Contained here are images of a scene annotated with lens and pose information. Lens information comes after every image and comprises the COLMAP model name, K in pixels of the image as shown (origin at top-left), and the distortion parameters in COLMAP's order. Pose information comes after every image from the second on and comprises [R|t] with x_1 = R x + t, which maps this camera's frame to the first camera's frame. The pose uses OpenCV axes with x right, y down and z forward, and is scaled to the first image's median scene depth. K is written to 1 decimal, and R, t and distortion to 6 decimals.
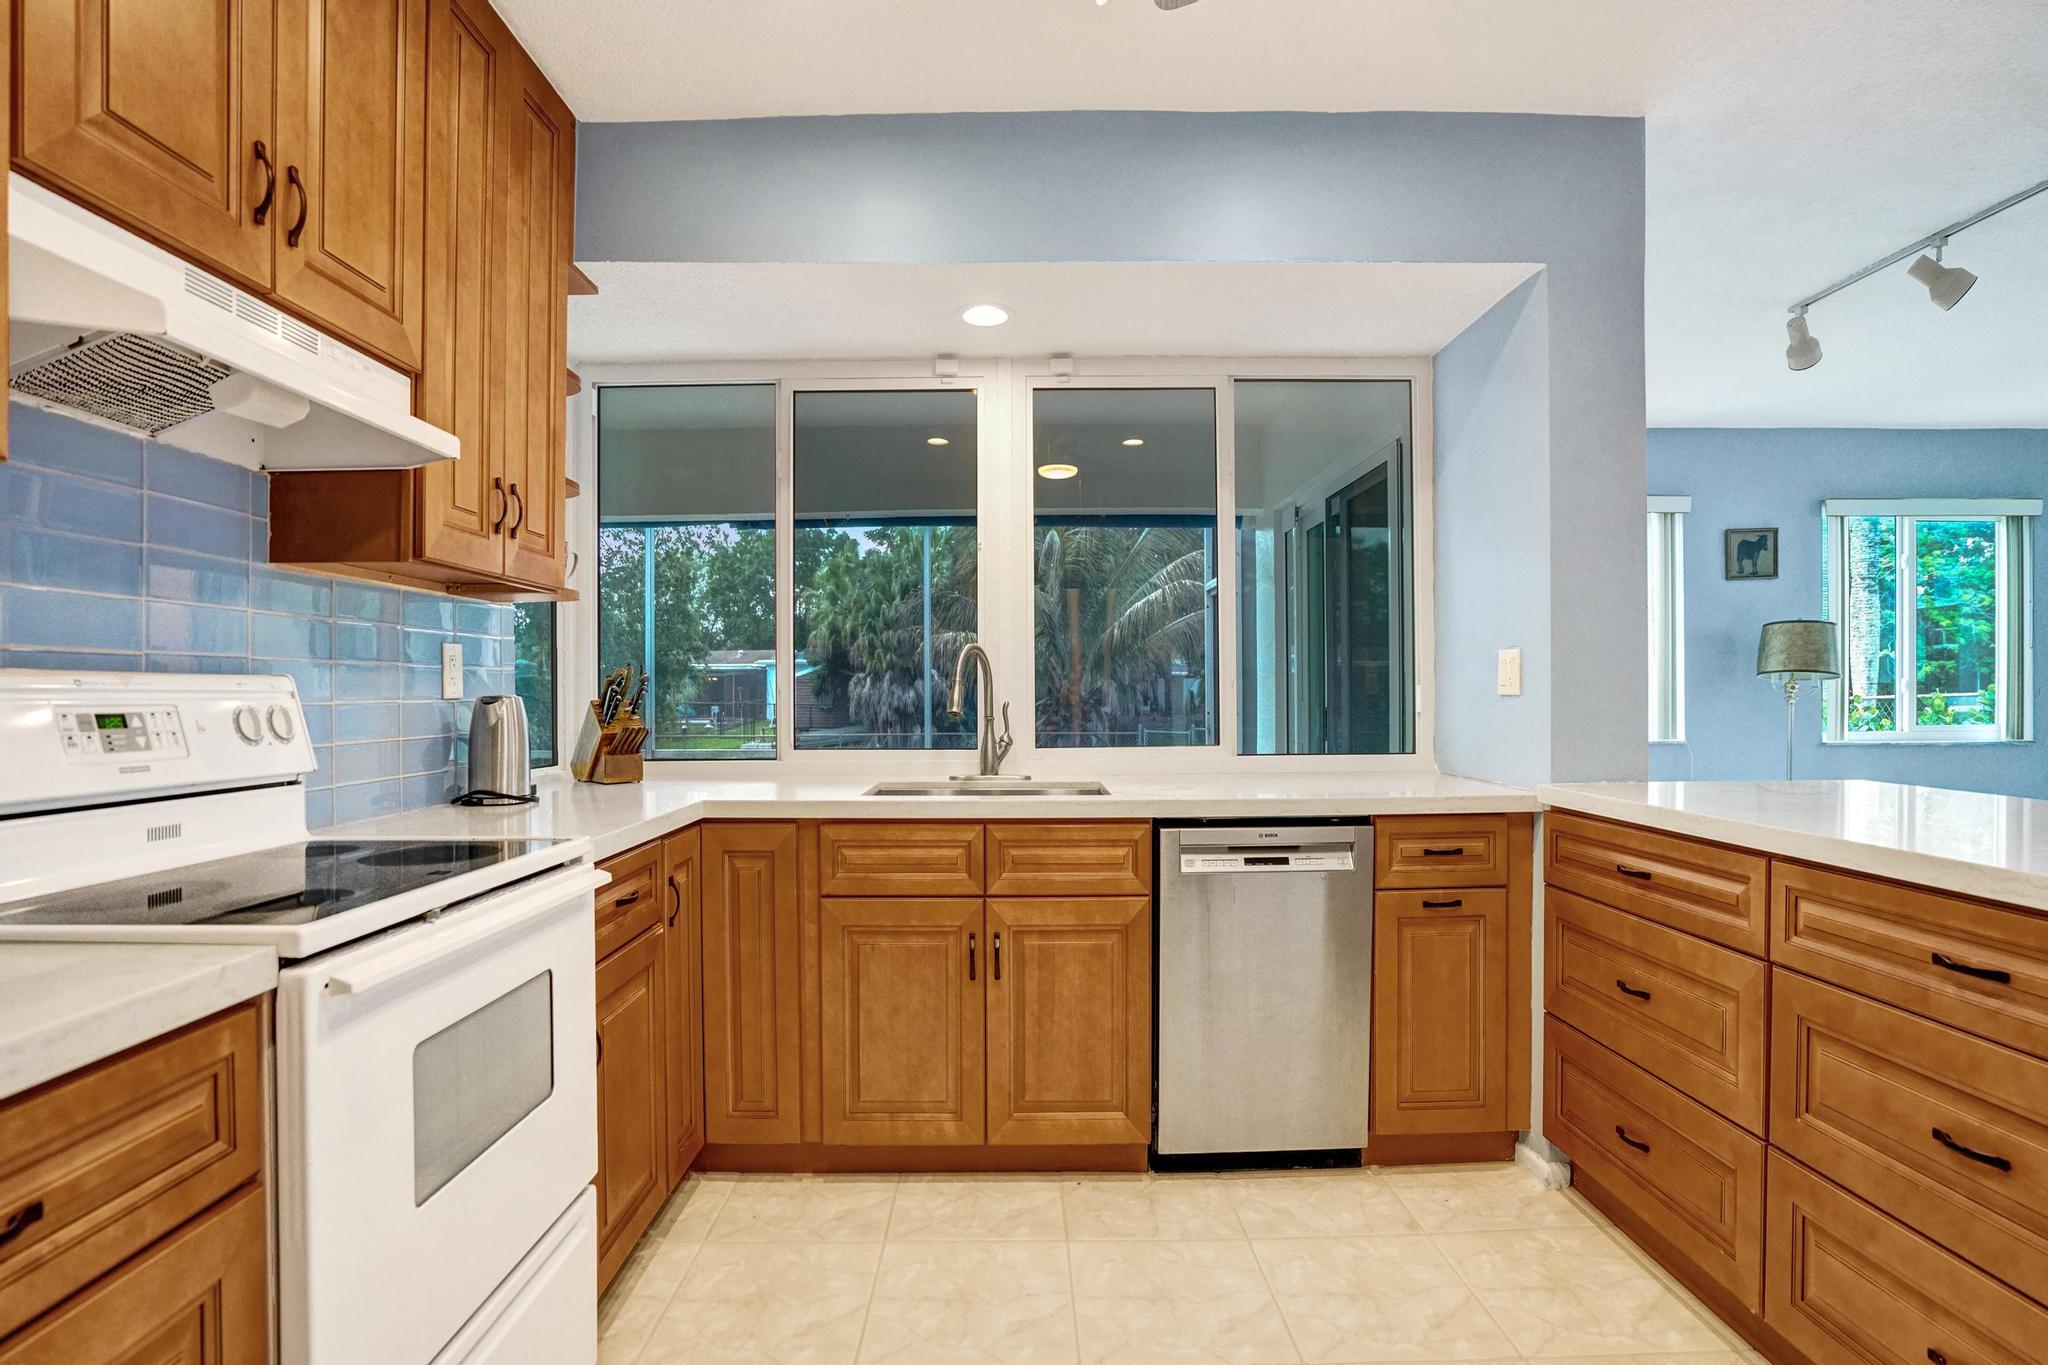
lens RADIAL K [[947.0, 0, 1011.2], [0, 947.0, 692.9], [0, 0, 1]] dist [-0.059215, 0.021363]
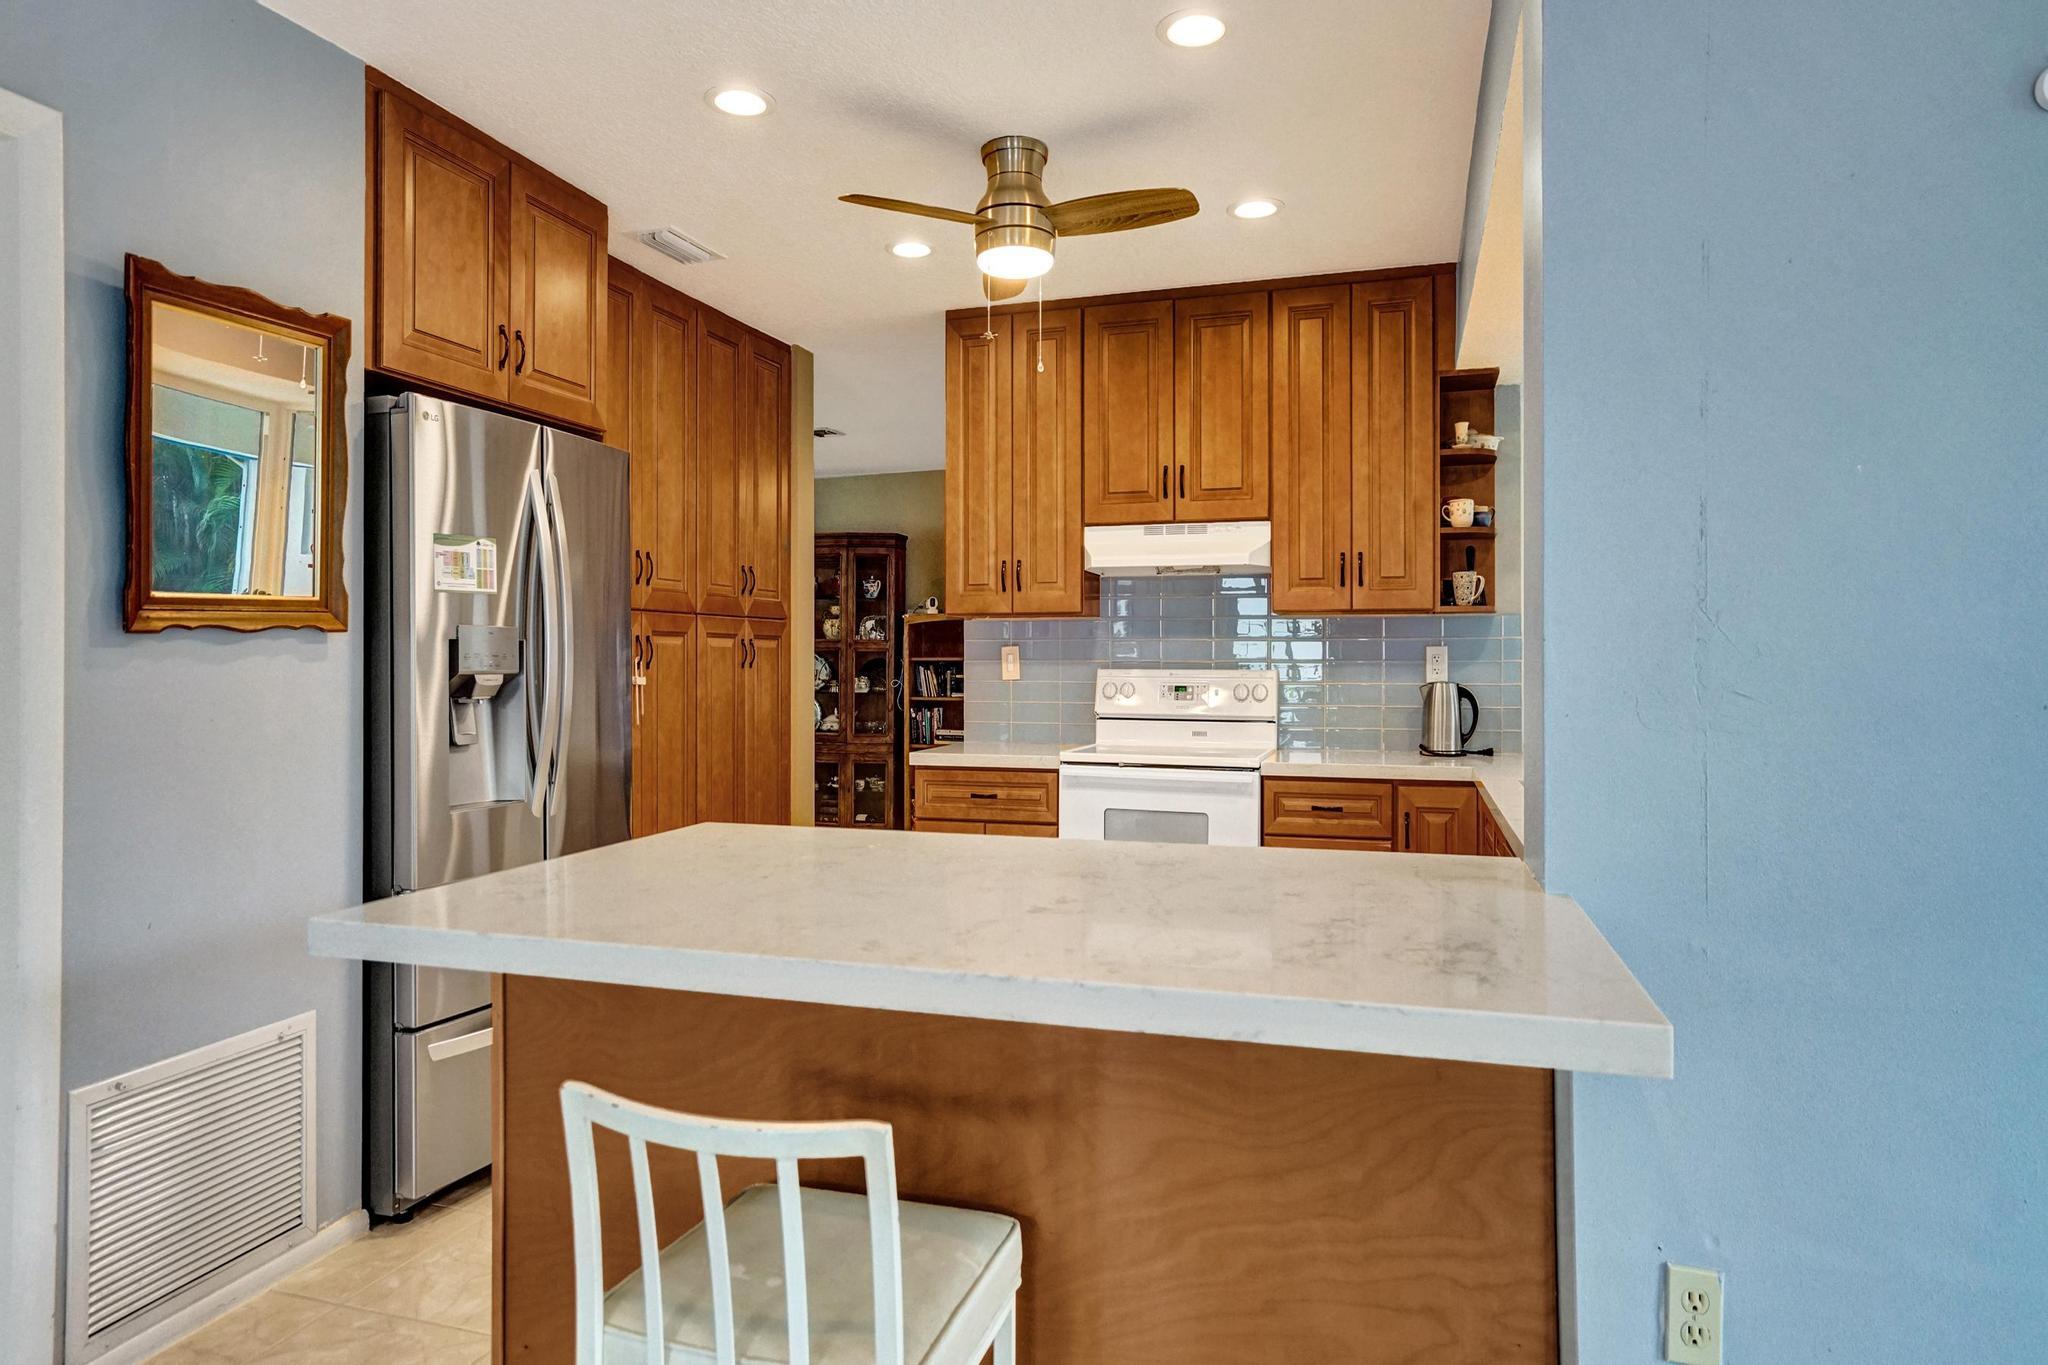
lens RADIAL K [[1198.1, 0, 1027.1], [0, 1198.1, 653.7], [0, 0, 1]] dist [-0.000426, -0.000023]
pose [[-0.292600, 0.000677, -0.956235, 1.390500], [0.000309, 1.000000, 0.000613, -0.040953], [0.956235, -0.000116, -0.292600, 0.886641]]
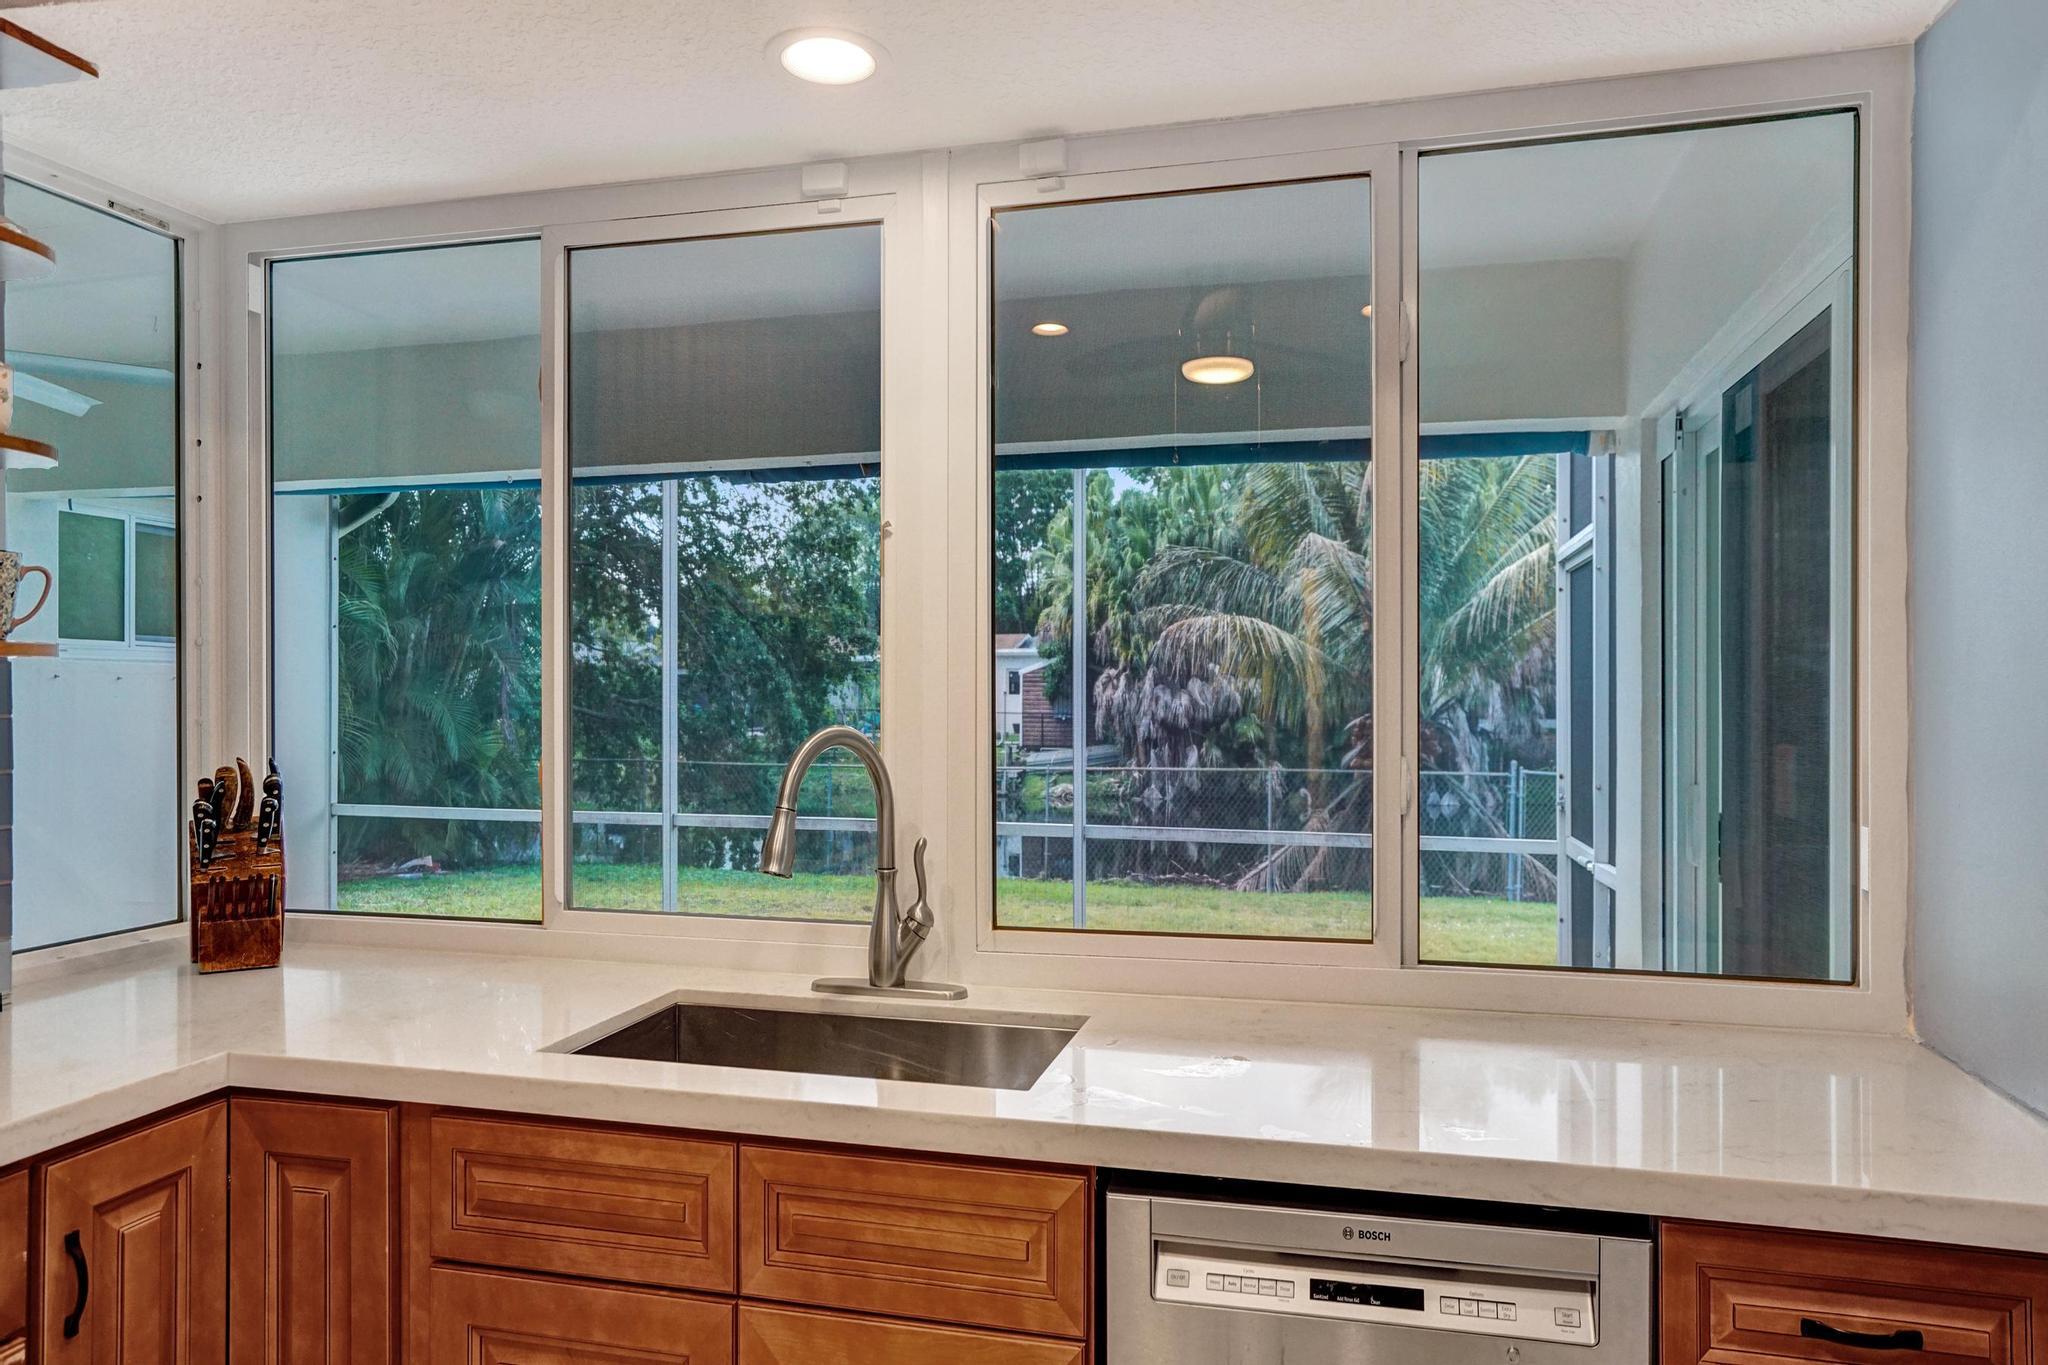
lens RADIAL K [[1349.8, 0, 1011.9], [0, 1349.8, 695.0], [0, 0, 1]] dist [-0.023371, 0.043677]
pose [[0.968864, 0.007137, -0.247489, 0.265645], [-0.006424, 0.999973, 0.003688, -0.085535], [0.247508, -0.001983, 0.968884, 0.391572]]
